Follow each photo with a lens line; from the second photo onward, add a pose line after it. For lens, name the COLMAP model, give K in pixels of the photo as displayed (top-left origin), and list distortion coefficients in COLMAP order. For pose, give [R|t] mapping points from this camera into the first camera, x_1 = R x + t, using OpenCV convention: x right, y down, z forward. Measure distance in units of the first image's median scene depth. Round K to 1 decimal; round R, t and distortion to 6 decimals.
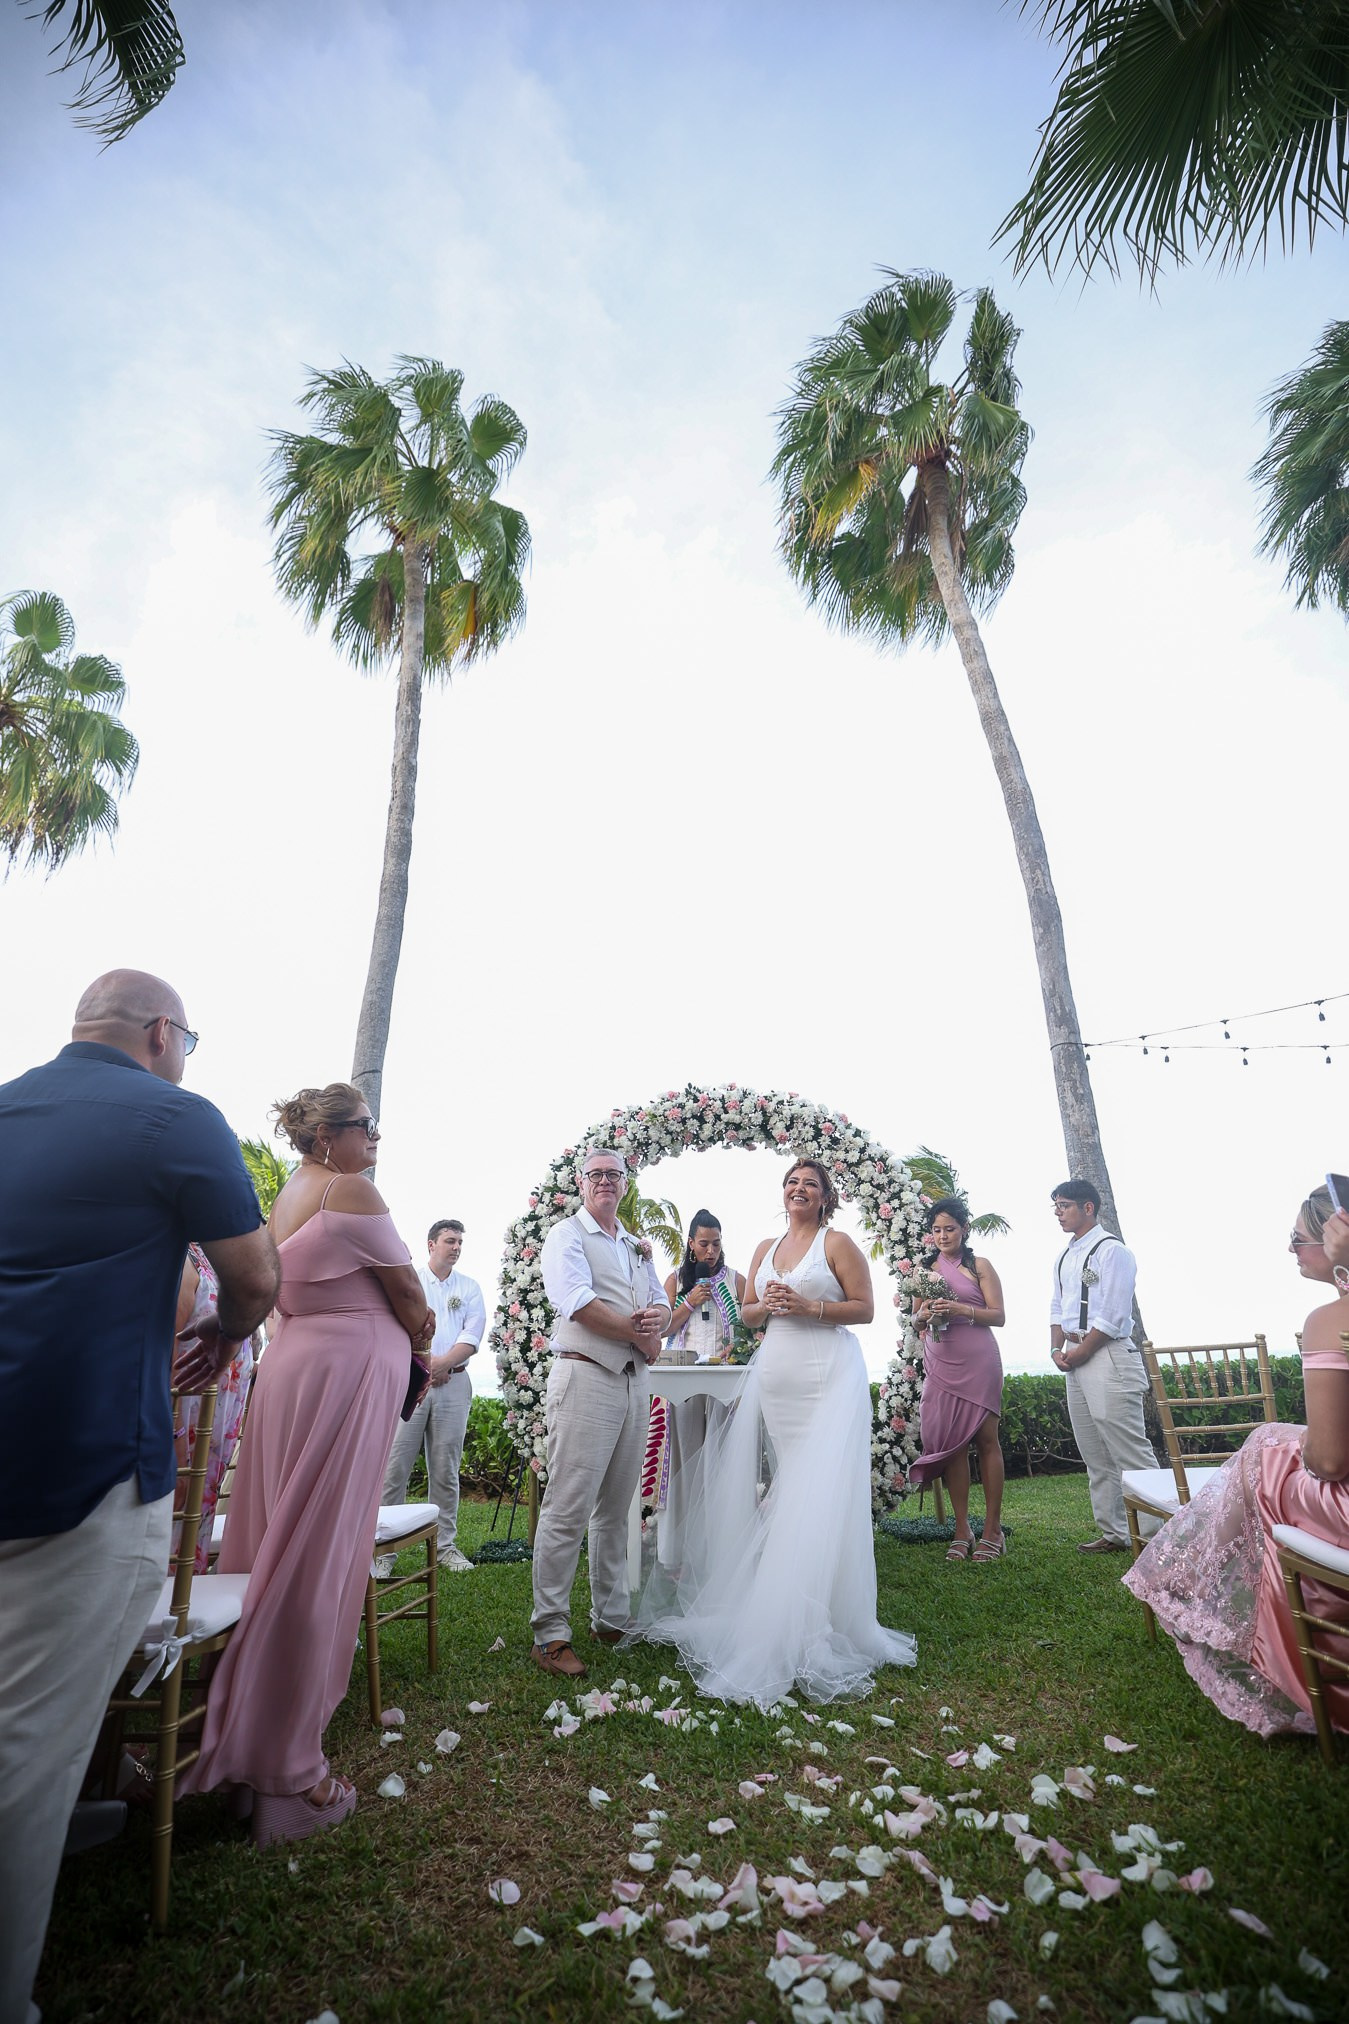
lens RADIAL K [[876.3, 0, 674.5], [0, 876.3, 1012.0], [0, 0, 1]] dist [-0.056751, 0.028129]
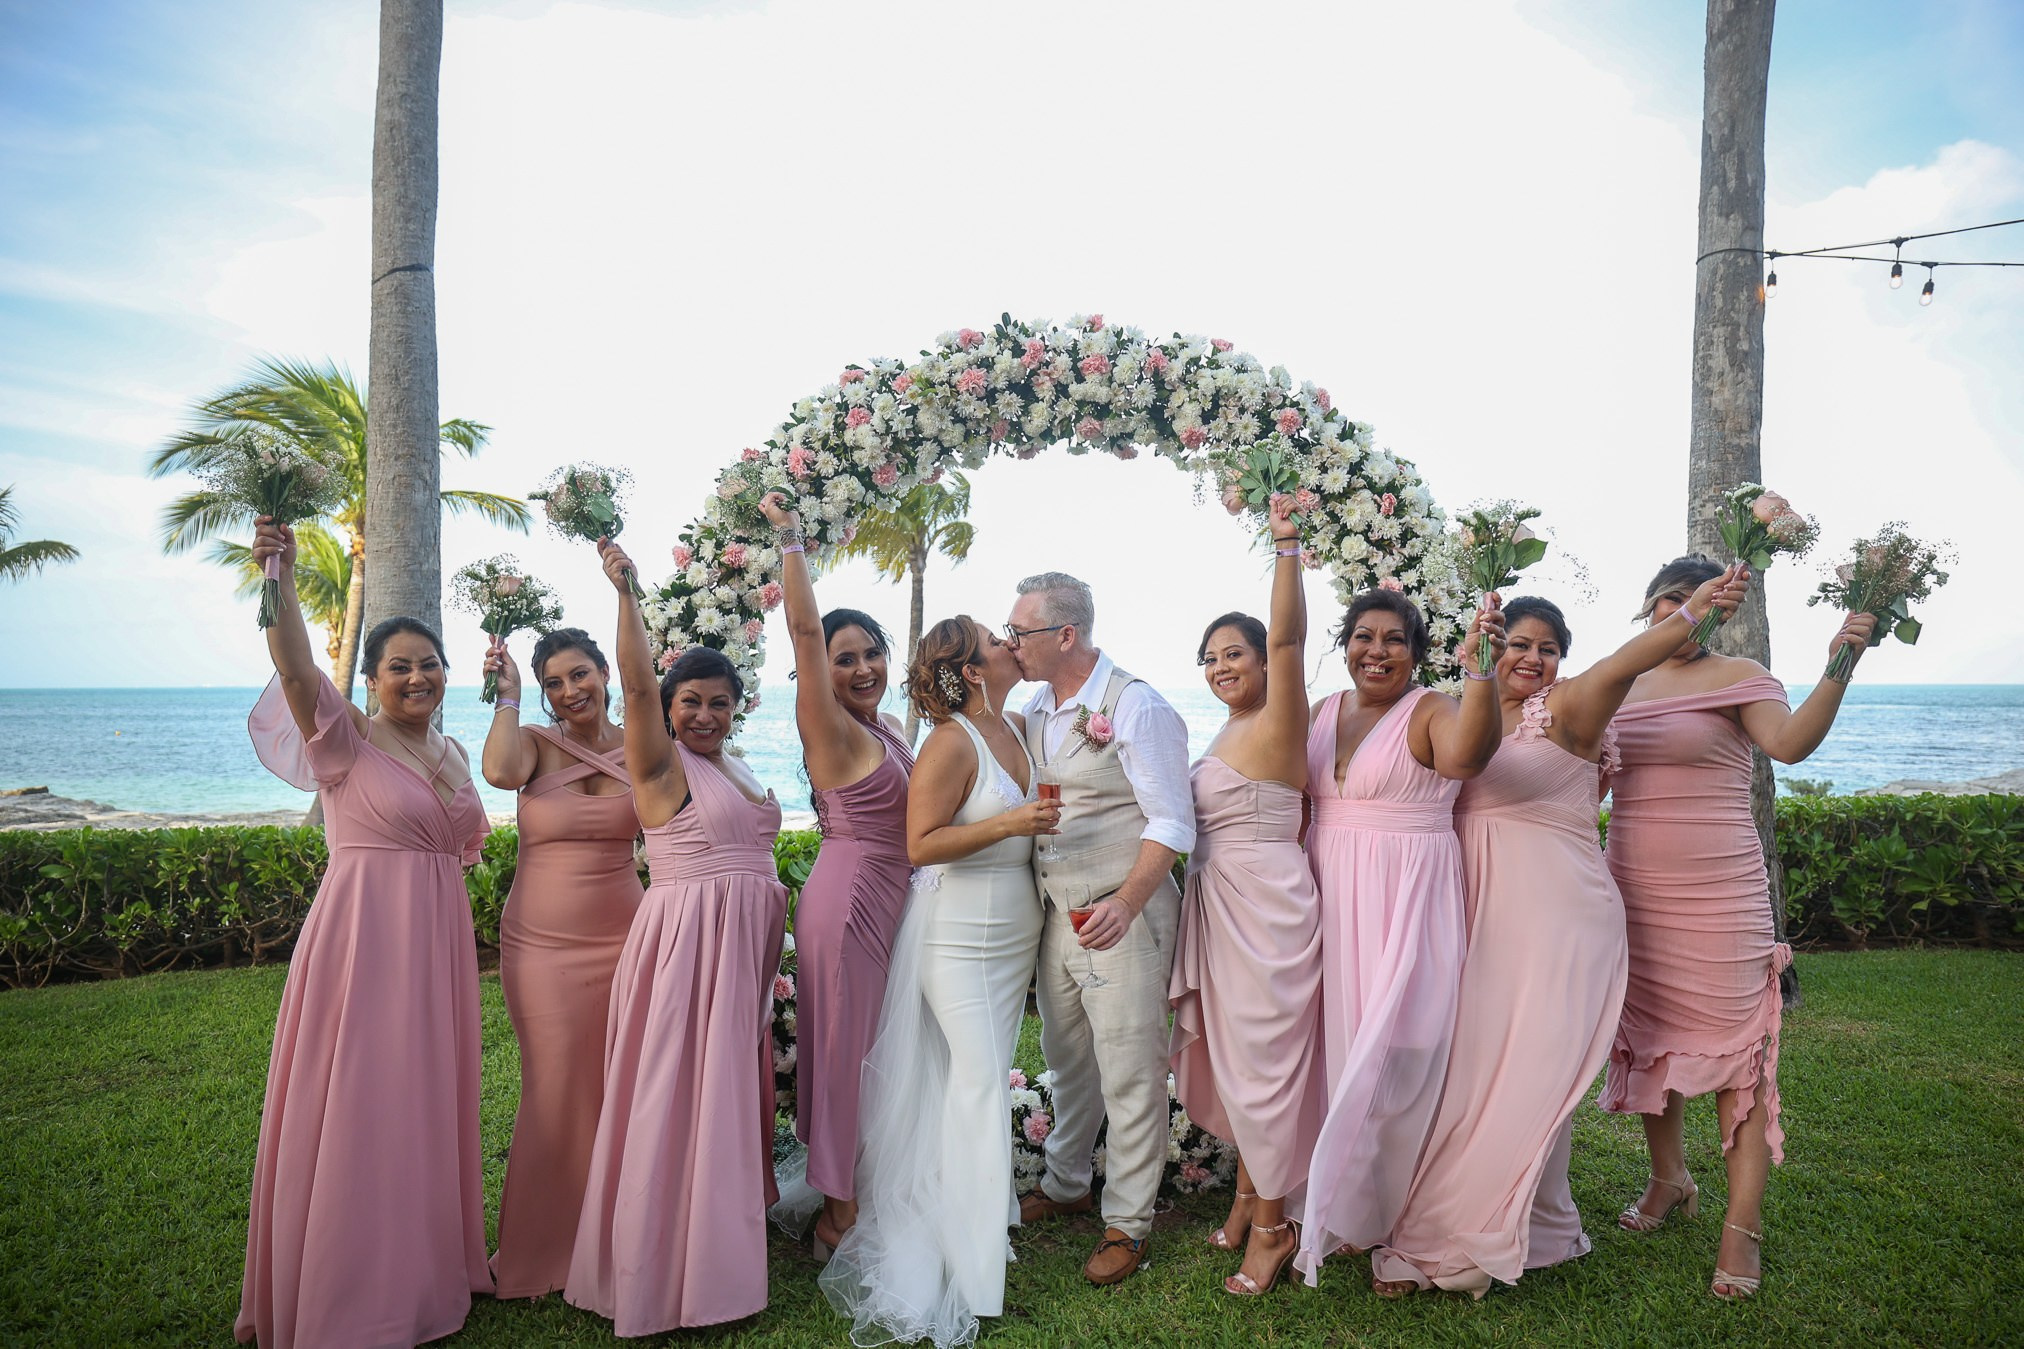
lens RADIAL K [[1236.5, 0, 1017.1], [0, 1236.5, 686.6], [0, 0, 1]] dist [-0.003719, 0.000192]
pose [[0.999472, 0.021199, 0.024609, 0.011753], [-0.028931, 0.925434, 0.377803, 0.015755], [-0.014765, -0.378316, 0.925559, 0.313488]]
